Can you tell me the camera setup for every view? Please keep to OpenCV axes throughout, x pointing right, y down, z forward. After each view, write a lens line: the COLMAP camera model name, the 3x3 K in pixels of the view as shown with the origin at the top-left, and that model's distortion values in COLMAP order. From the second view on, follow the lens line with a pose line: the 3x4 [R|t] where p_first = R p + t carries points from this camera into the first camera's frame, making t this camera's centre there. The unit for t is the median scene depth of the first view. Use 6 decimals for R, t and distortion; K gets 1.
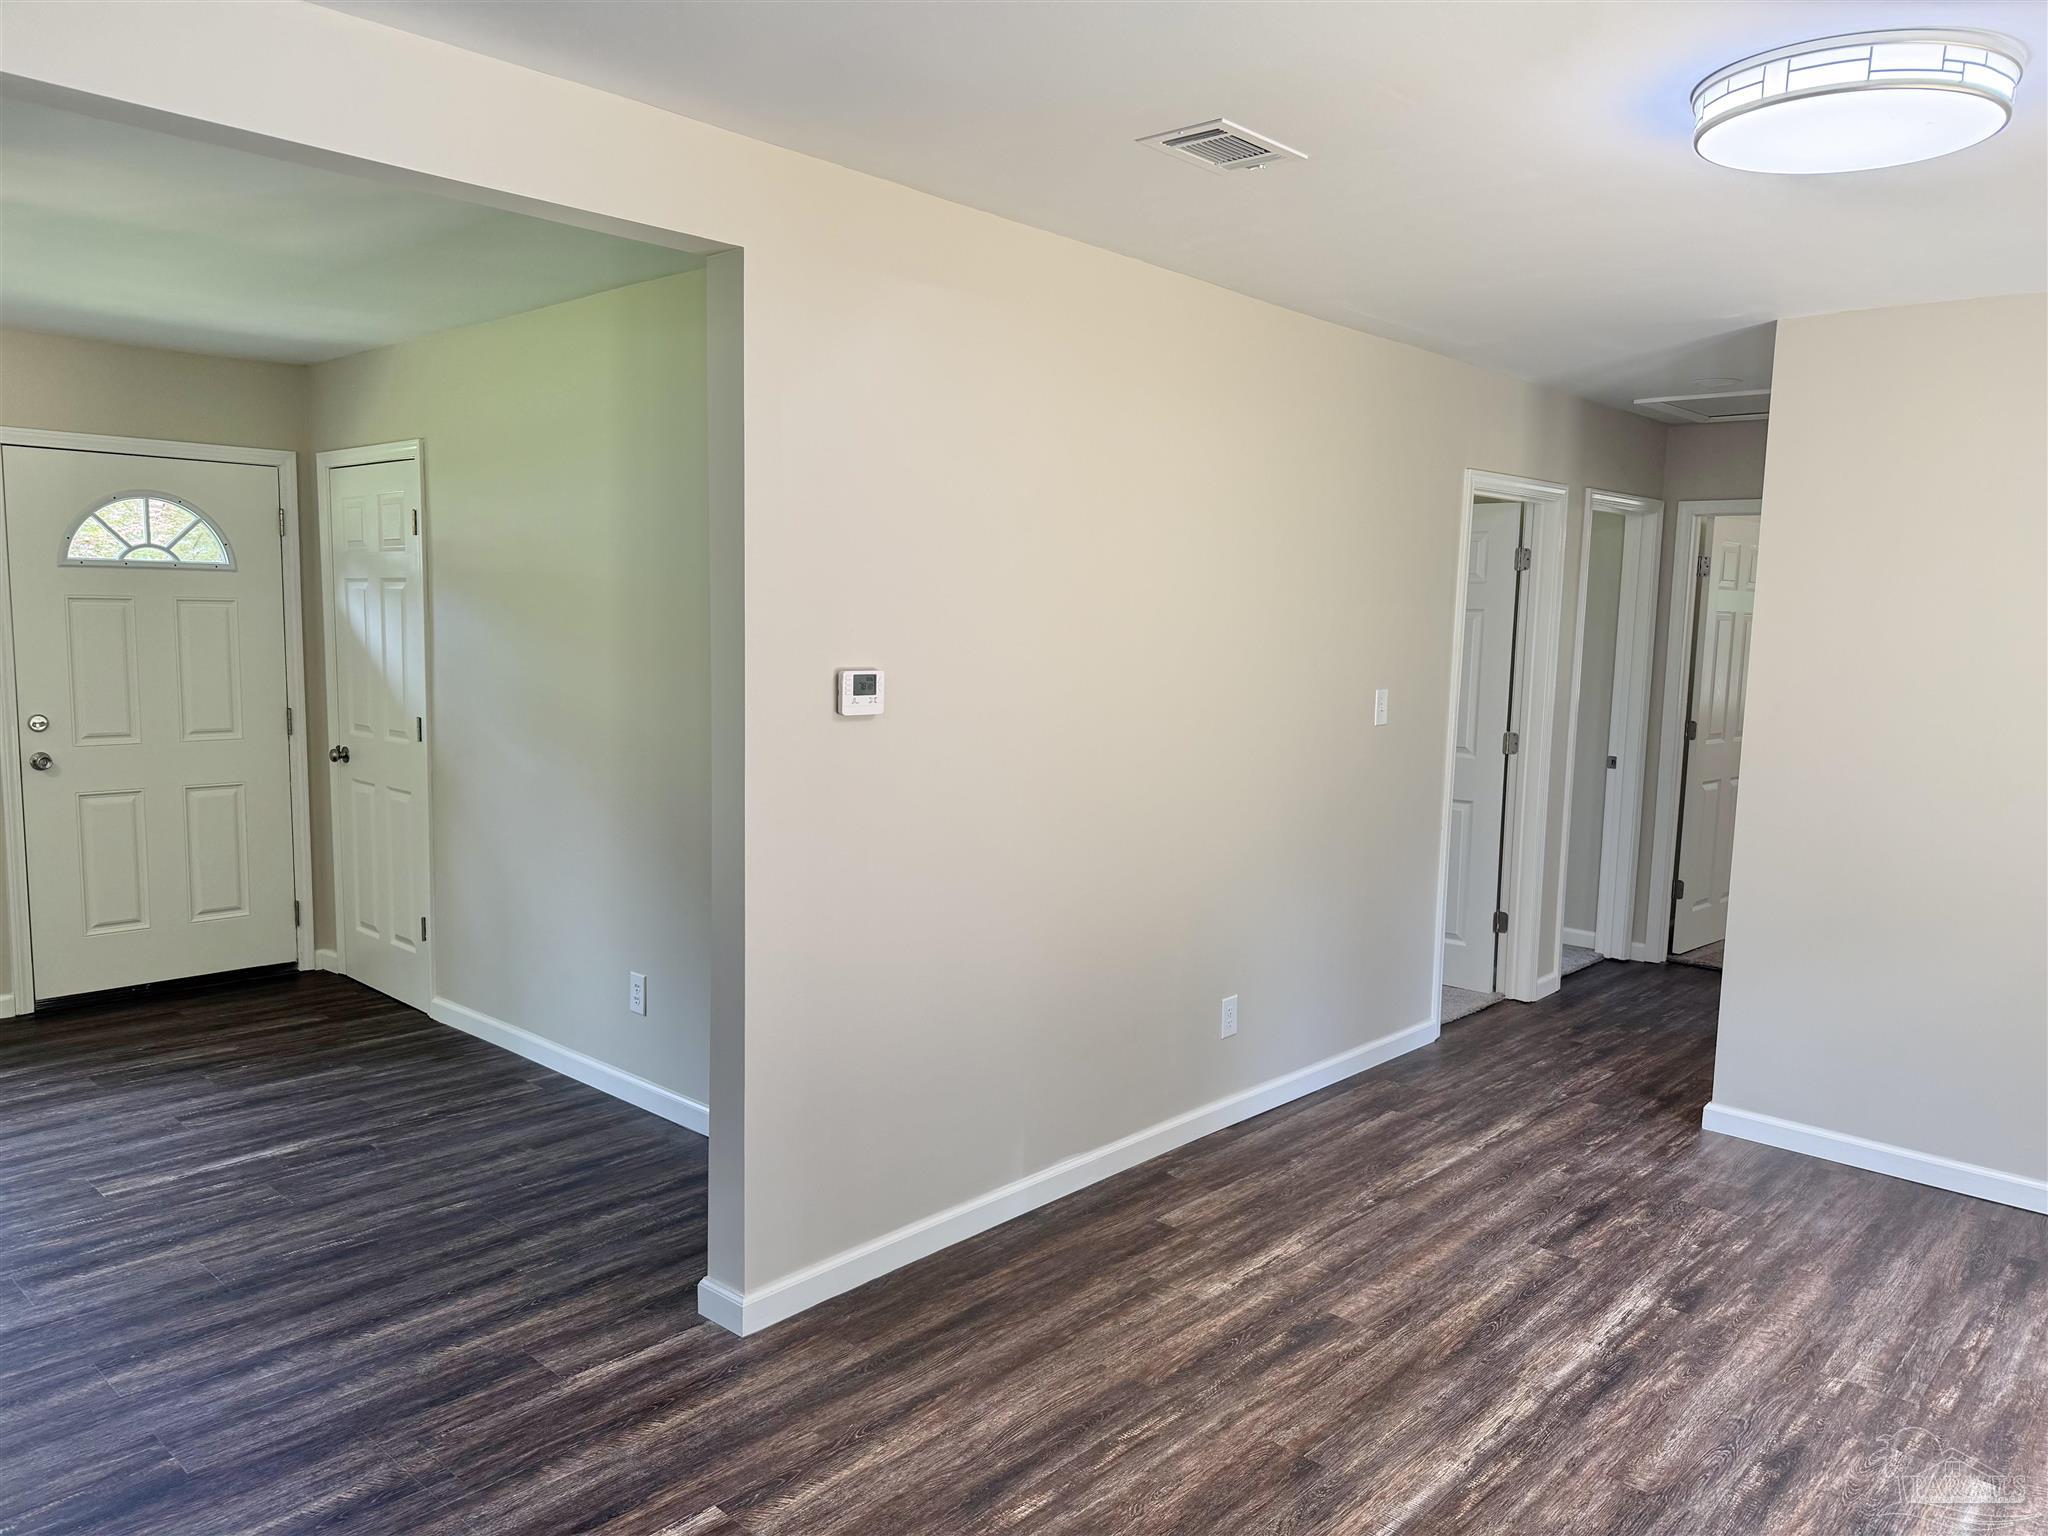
lens RADIAL K [[1439.1, 0, 1024.4], [0, 1439.1, 788.6], [0, 0, 1]] dist [0.032136, -0.046599]
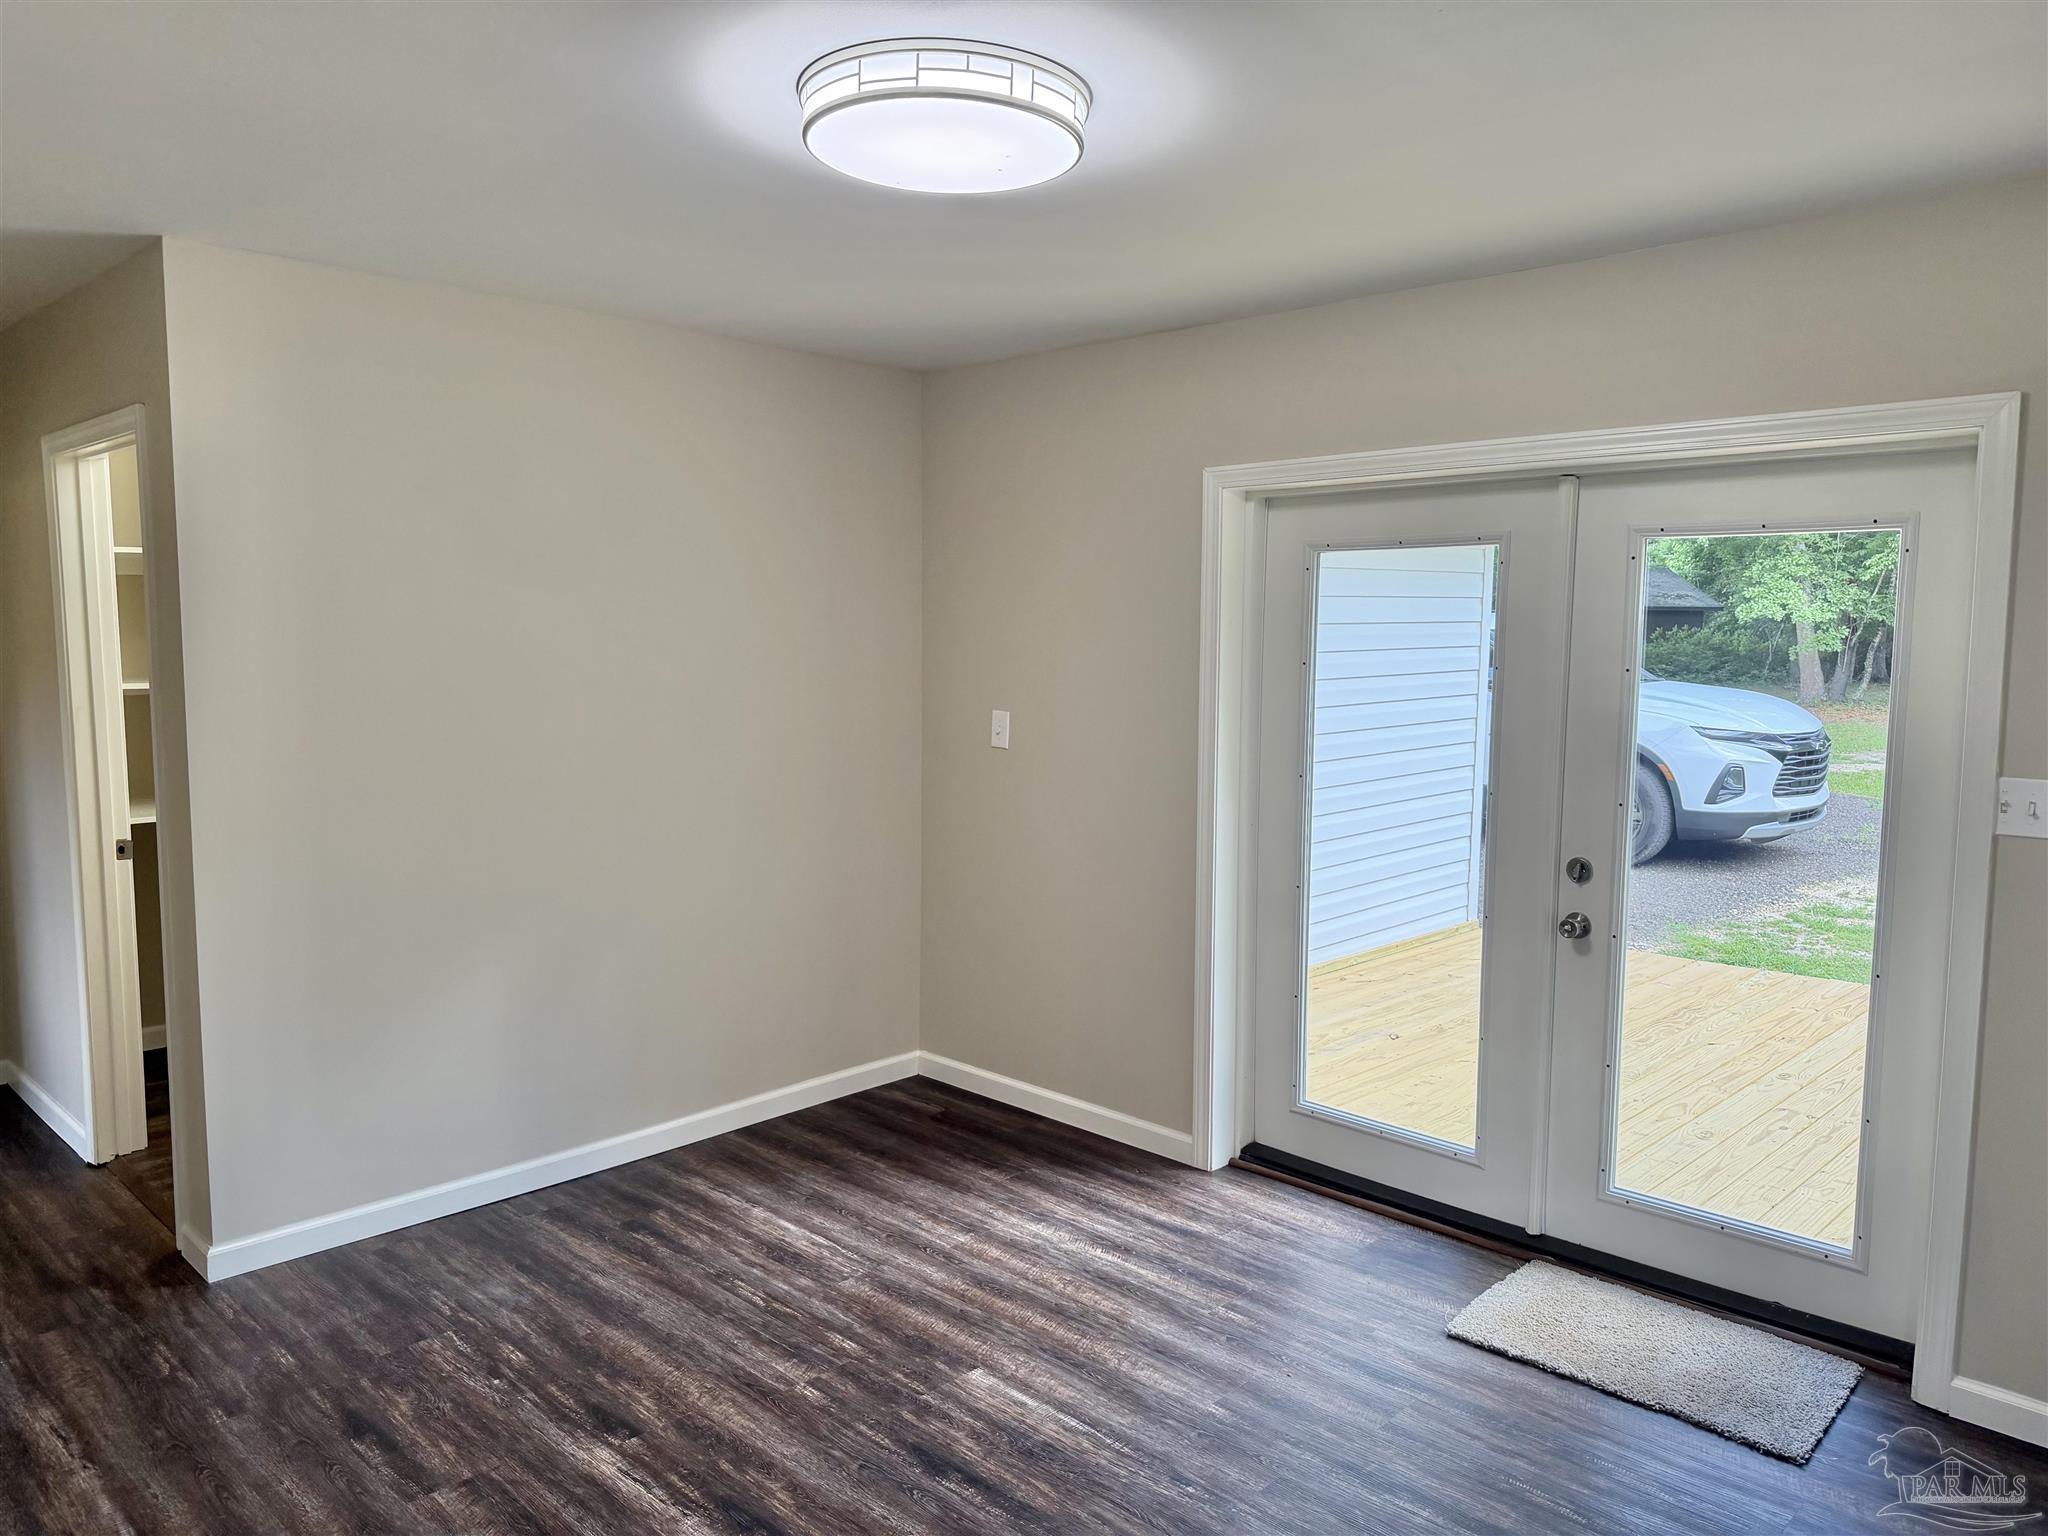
lens RADIAL K [[1439.1, 0, 1018.8], [0, 1439.1, 777.1], [0, 0, 1]] dist [0.032136, -0.046599]
pose [[0.030316, -0.128707, 0.991219, -0.325006], [0.118652, 0.985127, 0.124287, -0.099746], [-0.992473, 0.113842, 0.045136, 0.656681]]
